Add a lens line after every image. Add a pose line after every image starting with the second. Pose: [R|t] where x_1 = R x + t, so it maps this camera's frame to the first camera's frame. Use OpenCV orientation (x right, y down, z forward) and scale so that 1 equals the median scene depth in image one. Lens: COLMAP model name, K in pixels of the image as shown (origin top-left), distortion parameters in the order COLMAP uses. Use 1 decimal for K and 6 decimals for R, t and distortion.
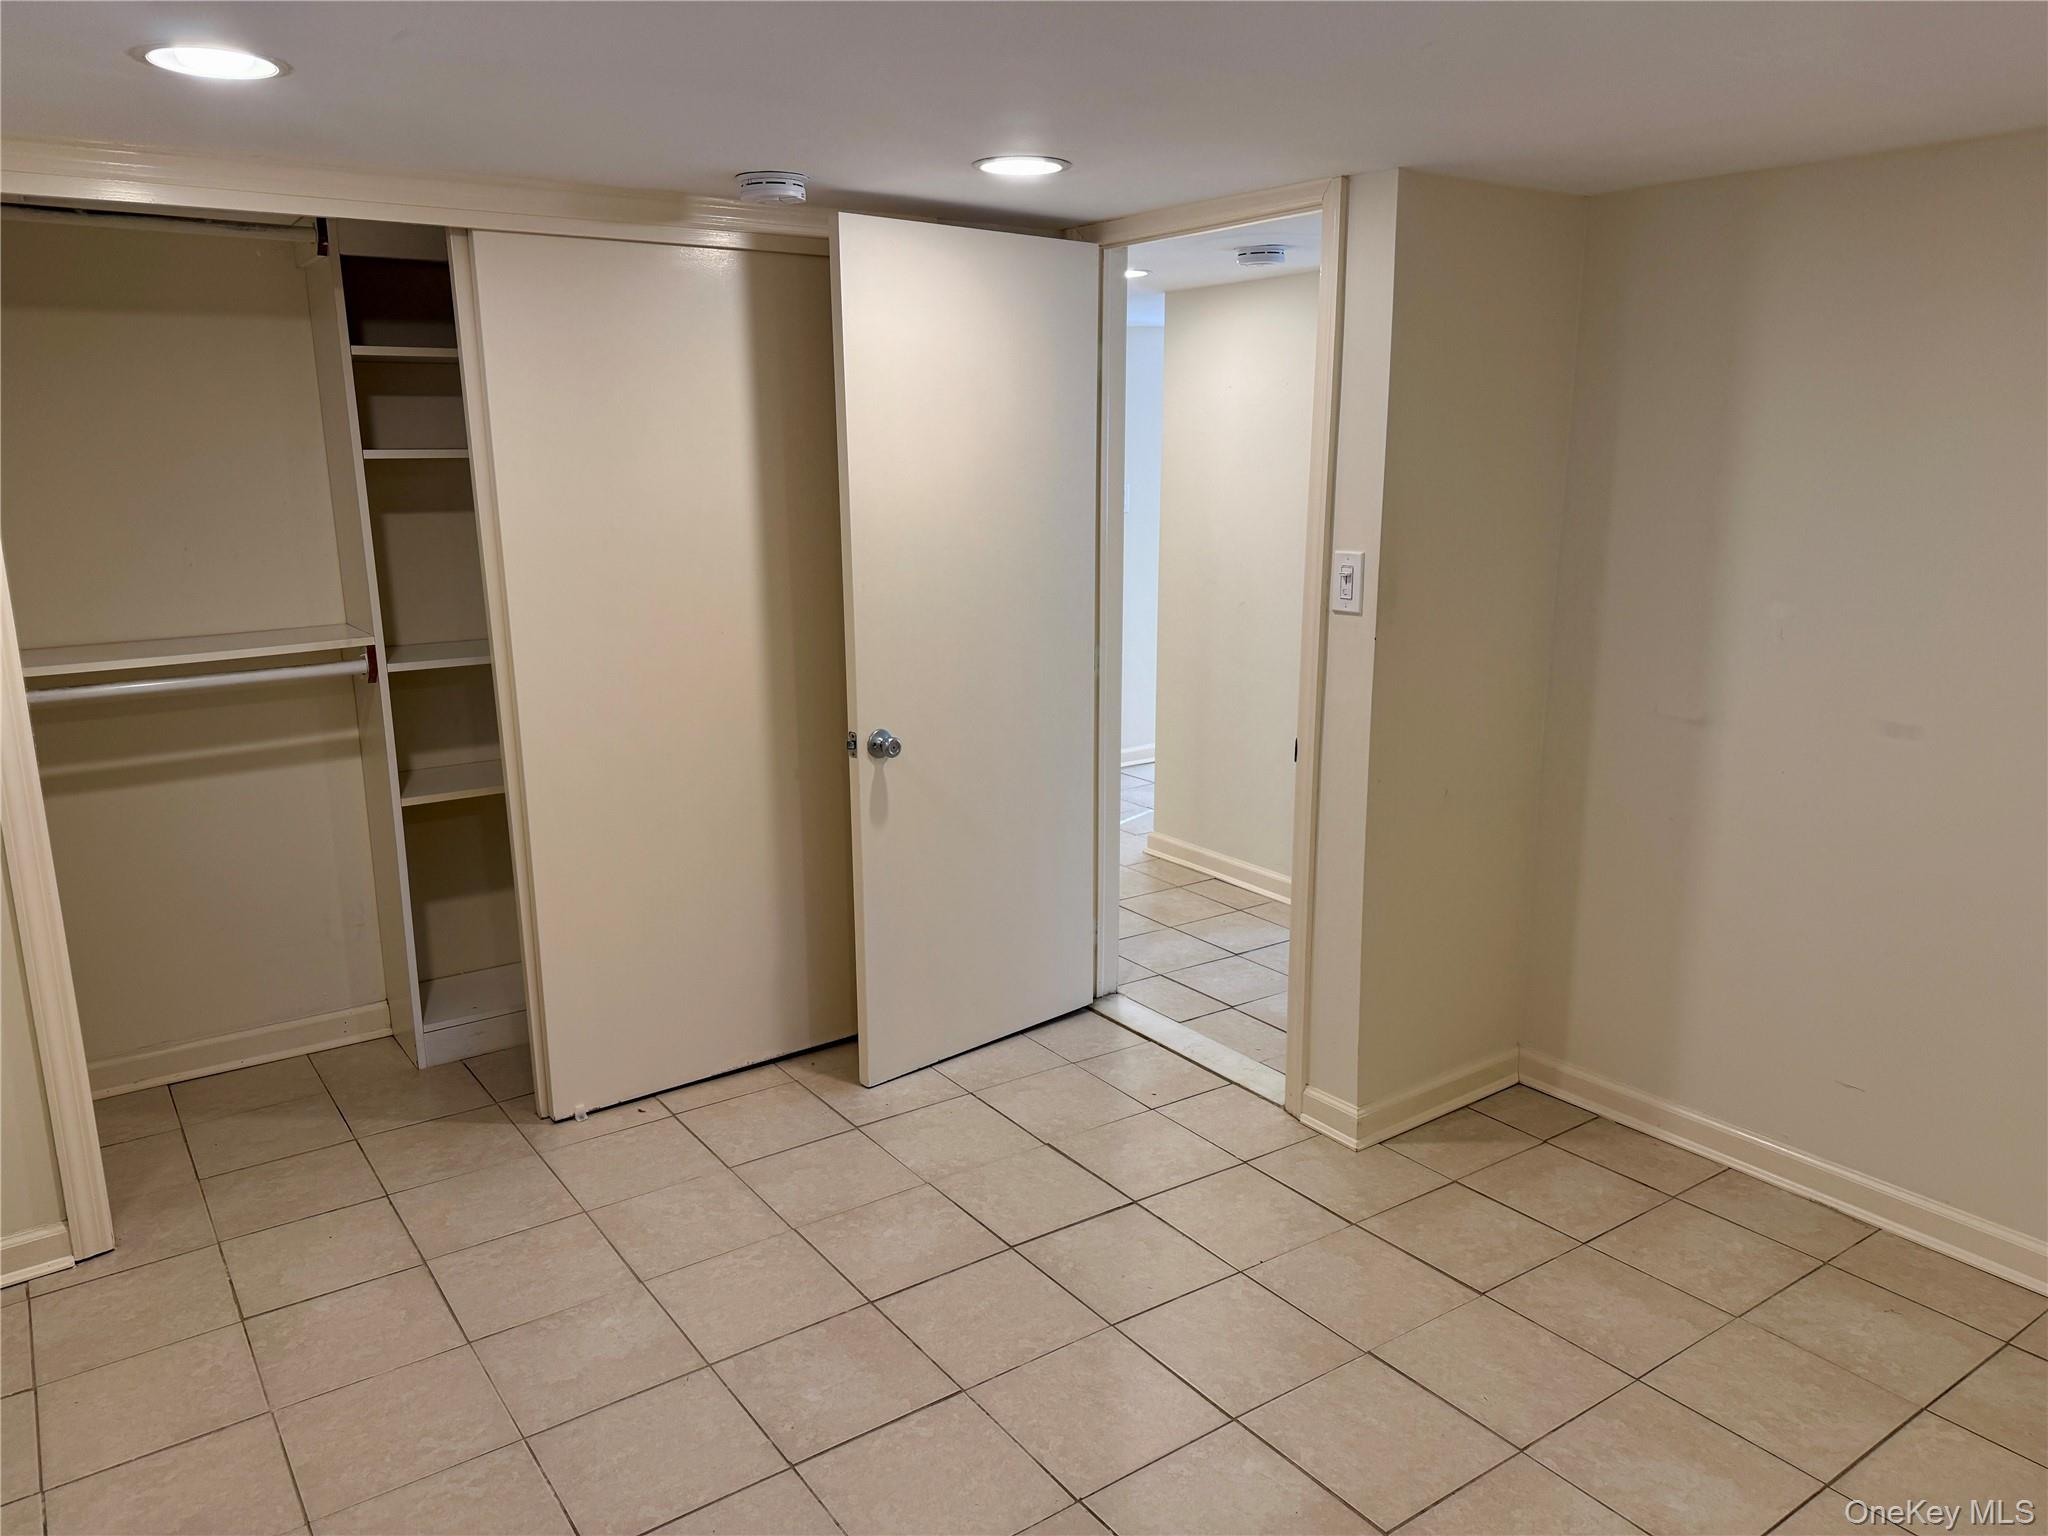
lens RADIAL K [[1424.8, 0, 1024.2], [0, 1424.8, 770.0], [0, 0, 1]] dist [0.044506, -0.053471]
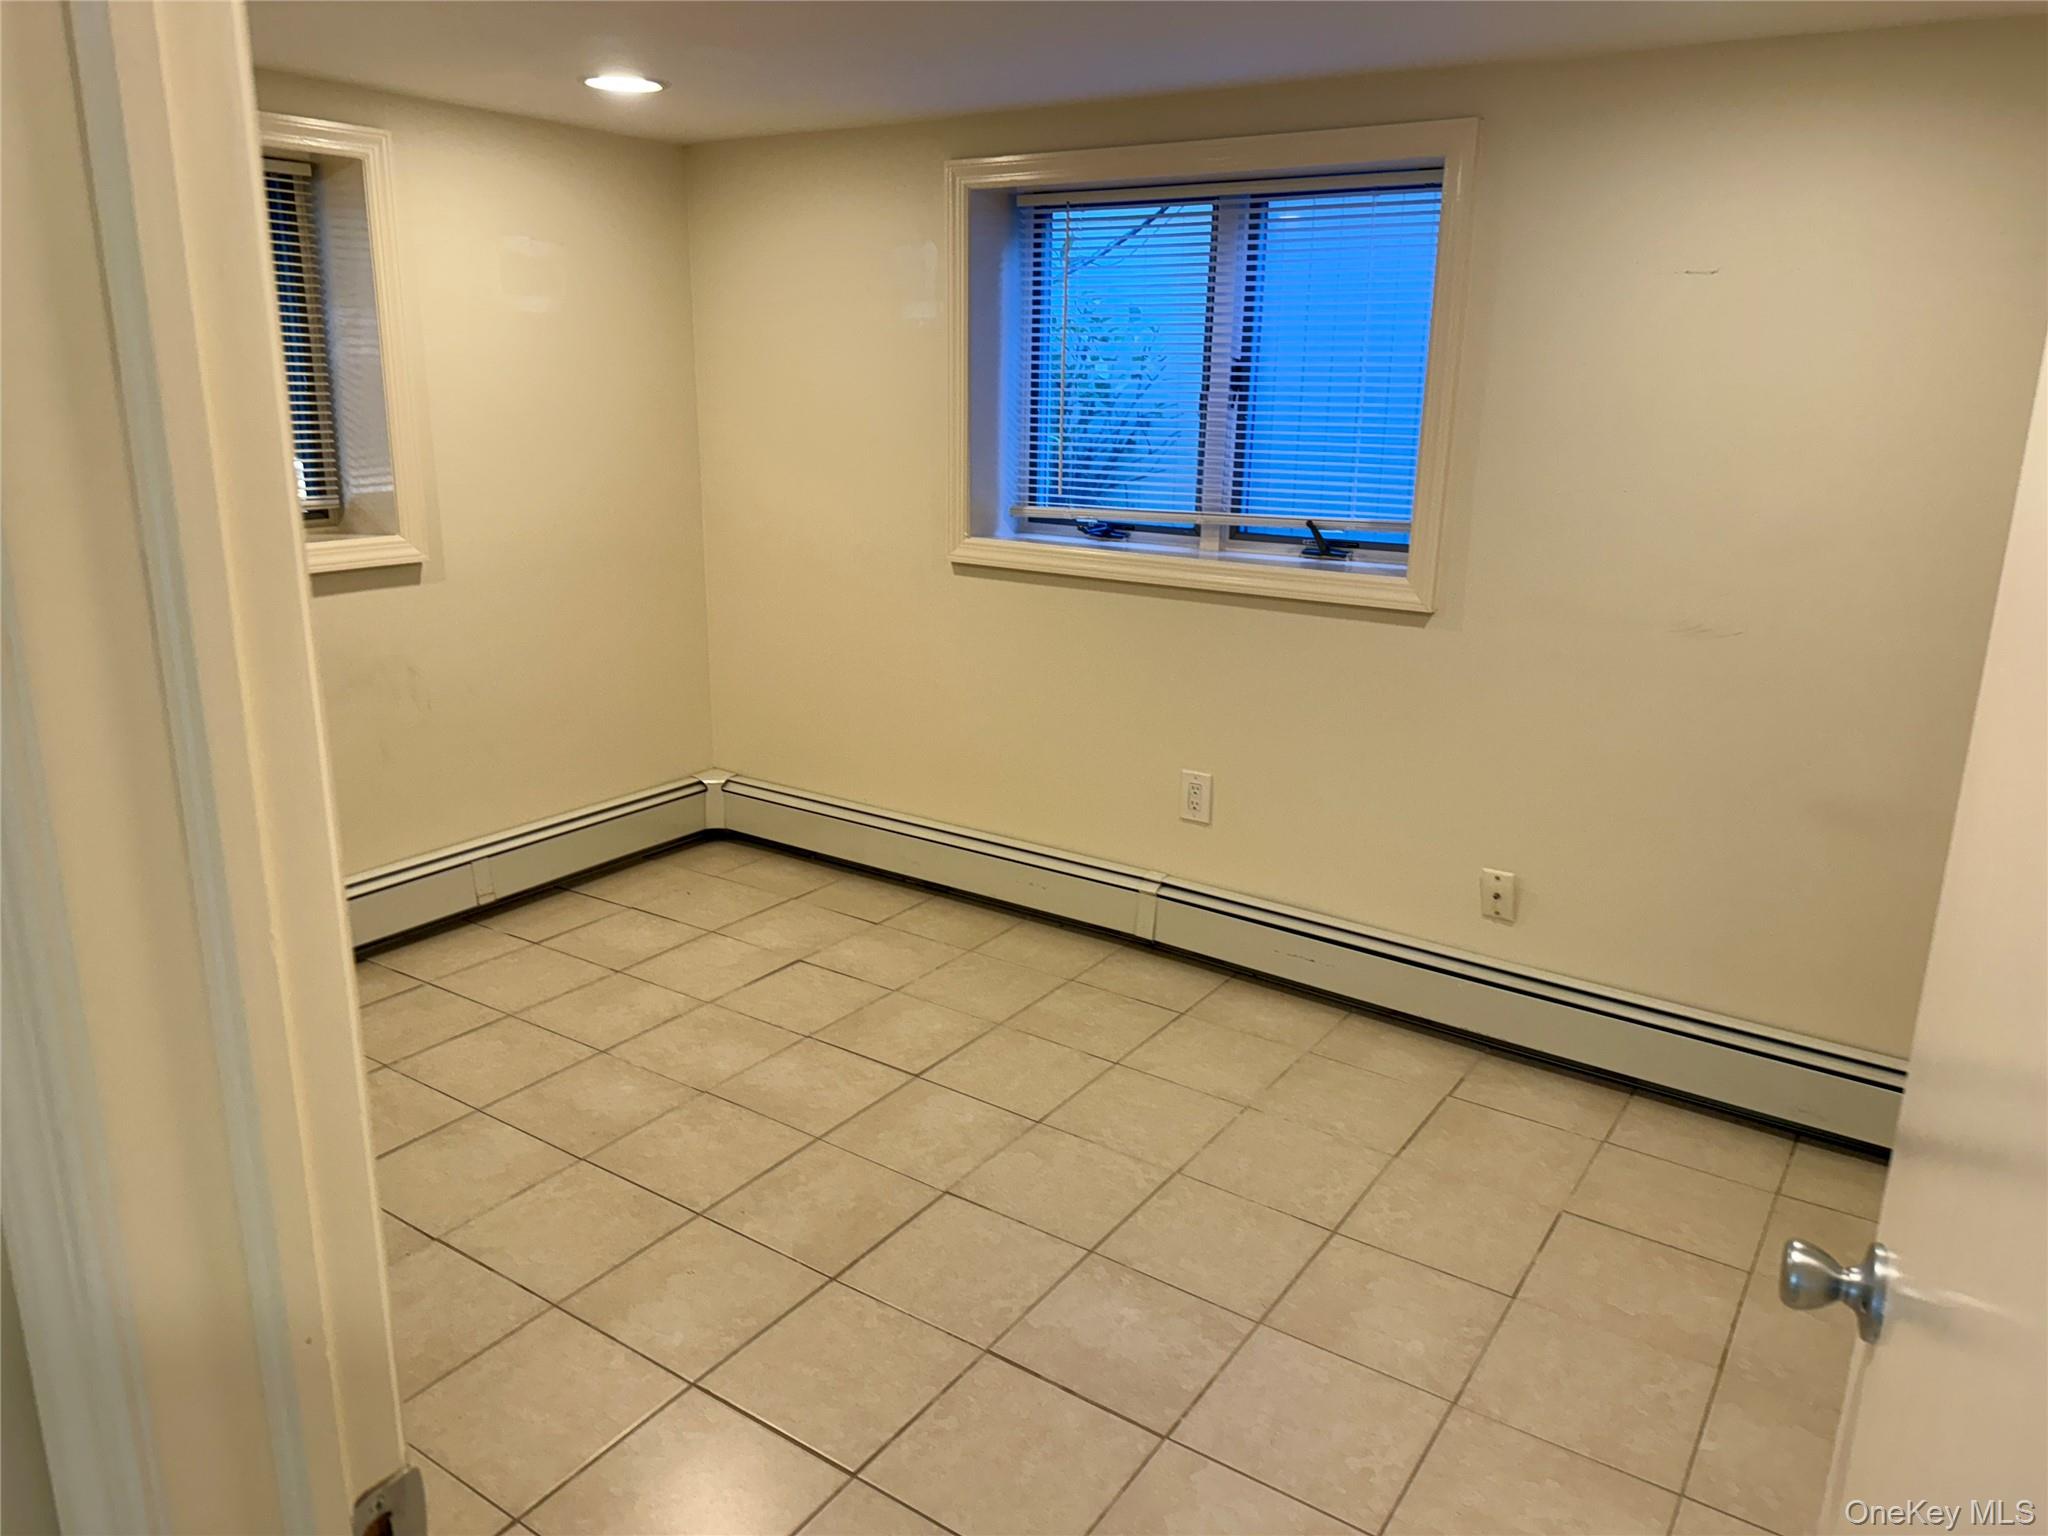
lens RADIAL K [[1424.8, 0, 1020.8], [0, 1424.8, 768.7], [0, 0, 1]] dist [0.044506, -0.053471]
pose [[-0.934949, 0.082351, -0.345091, 0.230621], [-0.093033, 0.881741, 0.462469, -0.338518], [0.342366, 0.464490, -0.816722, 1.610763]]
